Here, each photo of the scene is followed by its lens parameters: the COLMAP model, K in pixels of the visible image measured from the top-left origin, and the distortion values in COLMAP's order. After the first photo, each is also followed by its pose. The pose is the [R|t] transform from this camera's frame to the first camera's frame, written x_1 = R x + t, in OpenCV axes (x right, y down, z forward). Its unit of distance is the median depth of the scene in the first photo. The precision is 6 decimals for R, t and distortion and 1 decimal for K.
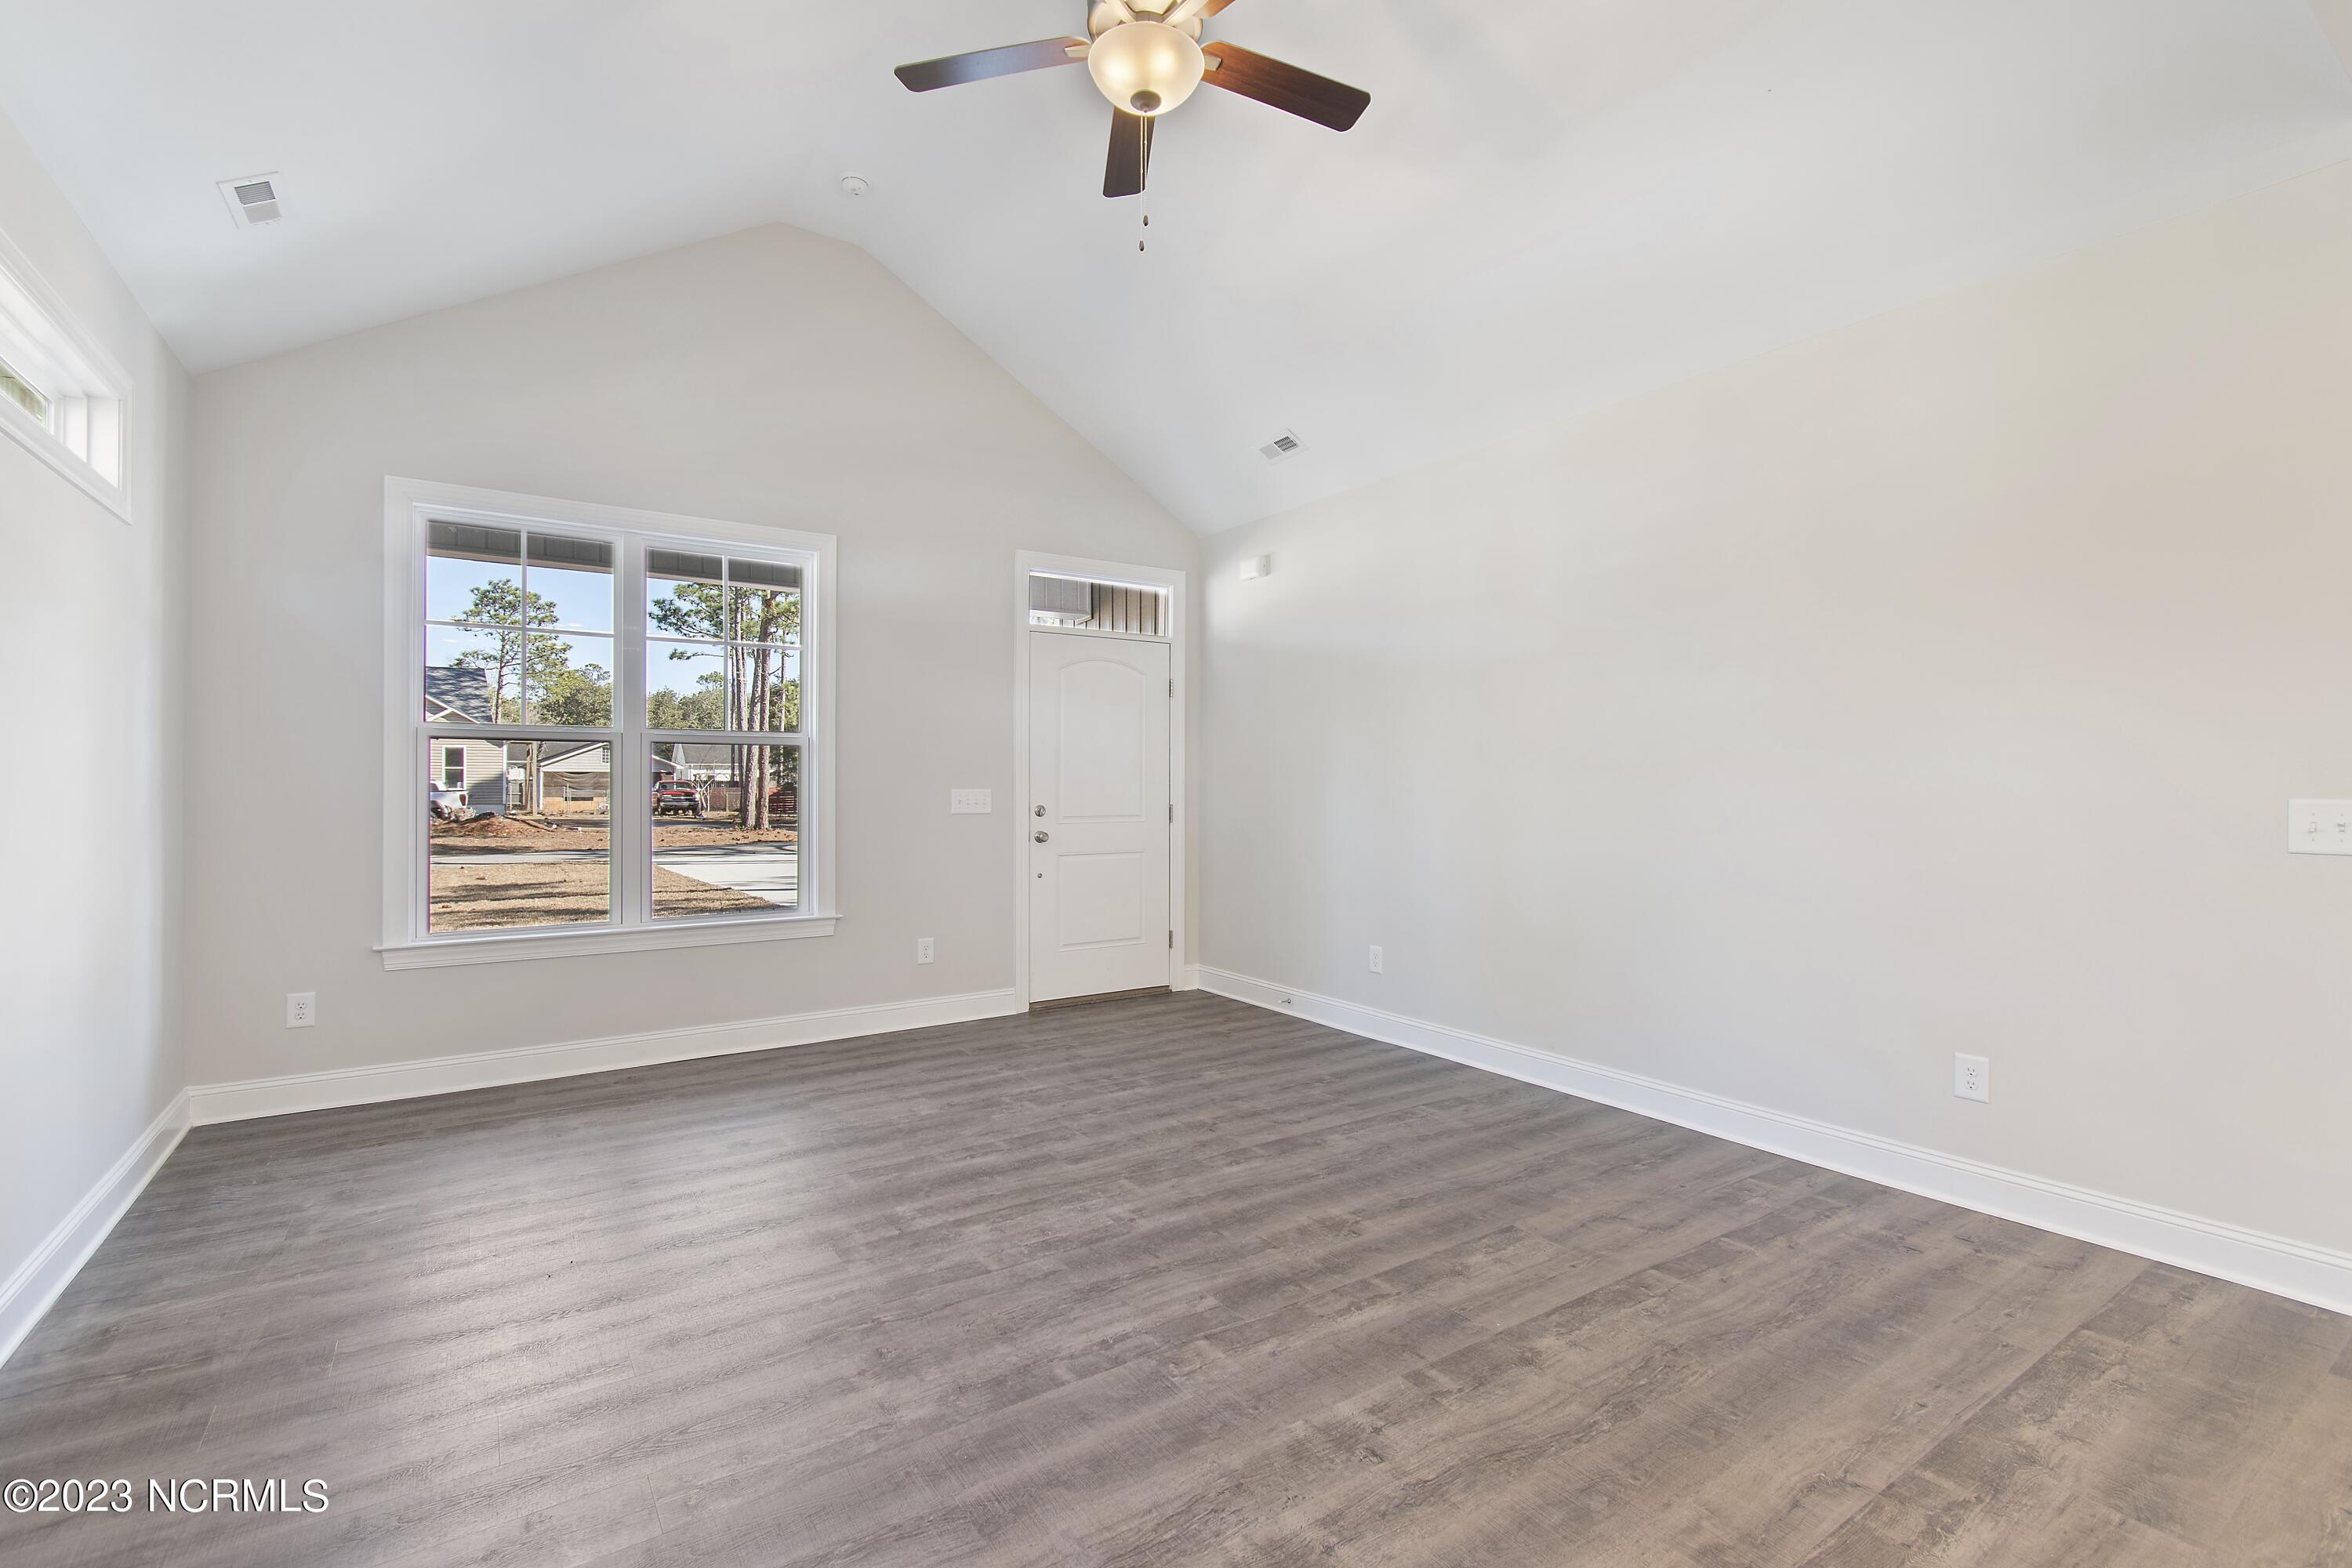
lens RADIAL K [[1039.8, 0, 1167.8], [0, 1039.8, 783.3], [0, 0, 1]] dist [0.004176, -0.001927]
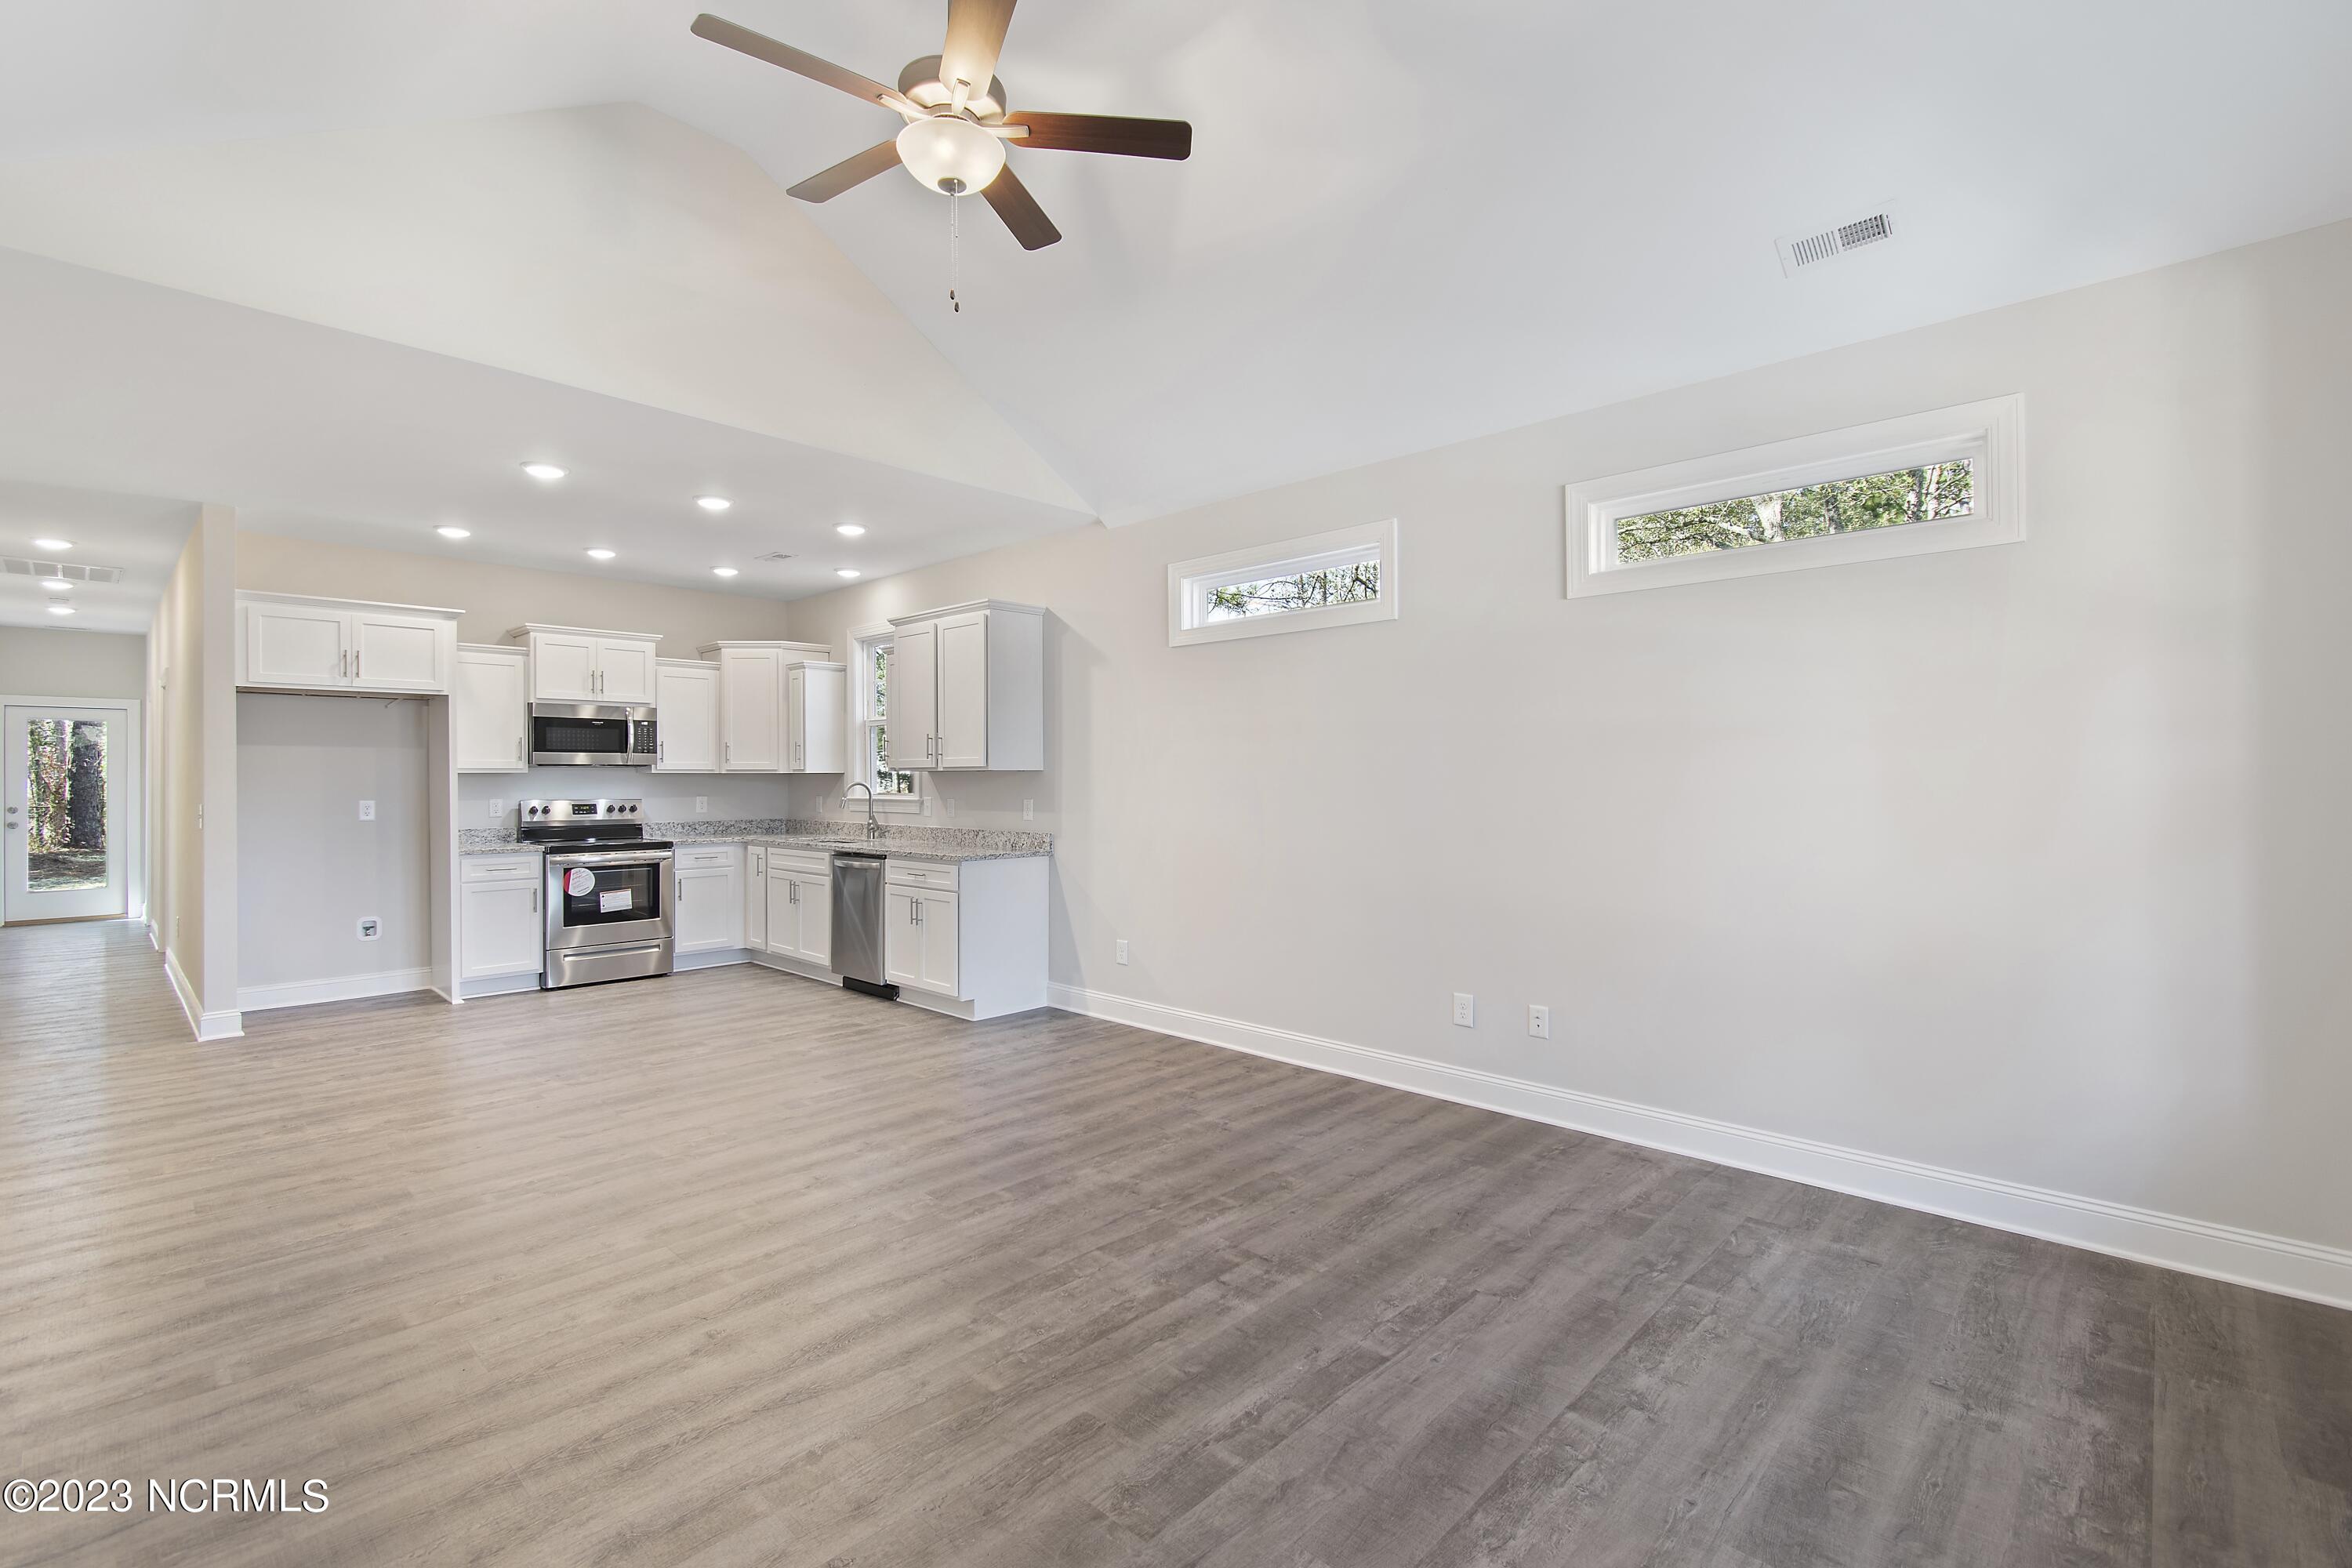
lens RADIAL K [[1039.8, 0, 1179.3], [0, 1039.8, 773.6], [0, 0, 1]] dist [0.004176, -0.001927]
pose [[-0.975142, 0.002146, -0.221570, -0.009821], [0.003125, 0.999987, -0.004068, -0.027946], [0.221558, -0.004660, -0.975136, 1.812200]]
